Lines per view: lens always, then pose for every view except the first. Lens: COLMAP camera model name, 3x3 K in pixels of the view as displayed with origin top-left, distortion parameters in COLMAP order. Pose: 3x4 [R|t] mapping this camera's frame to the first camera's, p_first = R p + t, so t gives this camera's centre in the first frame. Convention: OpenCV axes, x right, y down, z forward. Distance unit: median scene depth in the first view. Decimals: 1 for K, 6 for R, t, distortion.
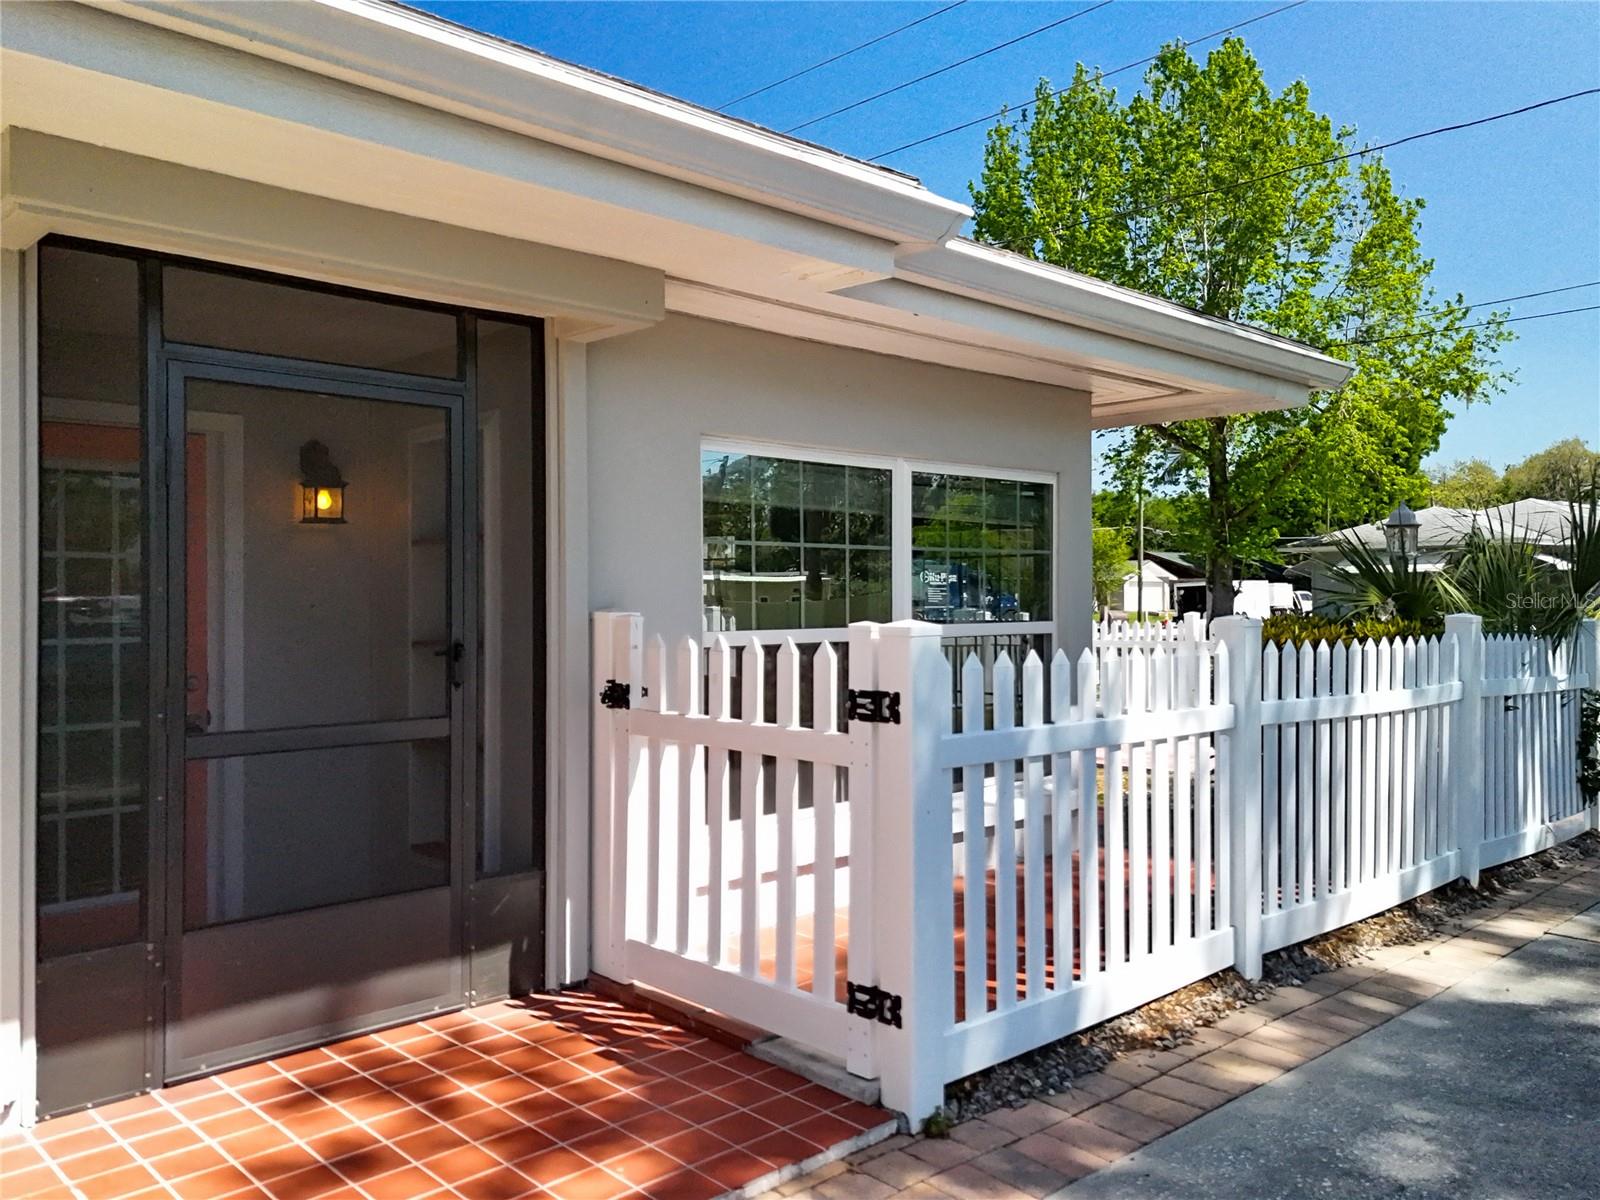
lens RADIAL K [[1250.8, 0, 806.5], [0, 1250.8, 581.5], [0, 0, 1]] dist [0.042351, -0.007429]
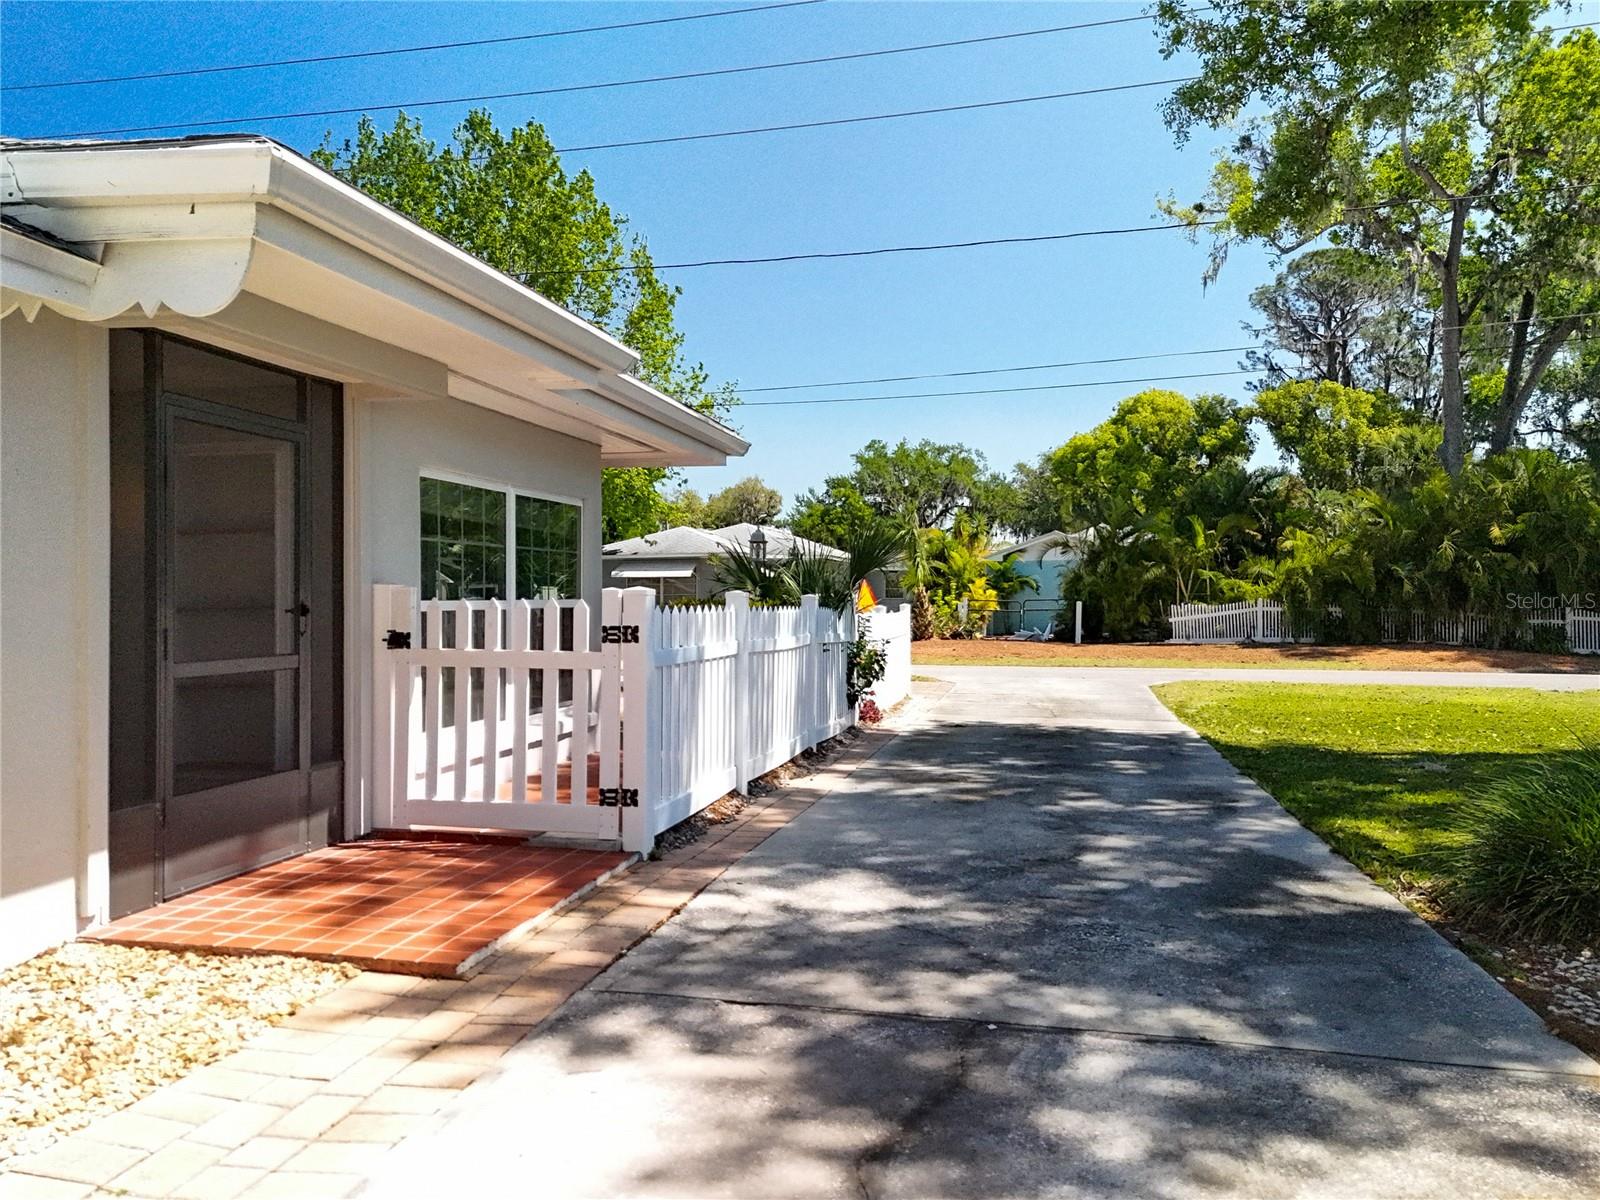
lens RADIAL K [[1168.0, 0, 799.8], [0, 1168.0, 602.7], [0, 0, 1]] dist [0.043906, -0.005761]
pose [[0.830940, 0.000412, 0.556362, -0.481691], [-0.008553, 0.999891, 0.012033, 0.022420], [-0.556297, -0.014757, 0.830853, -0.394935]]
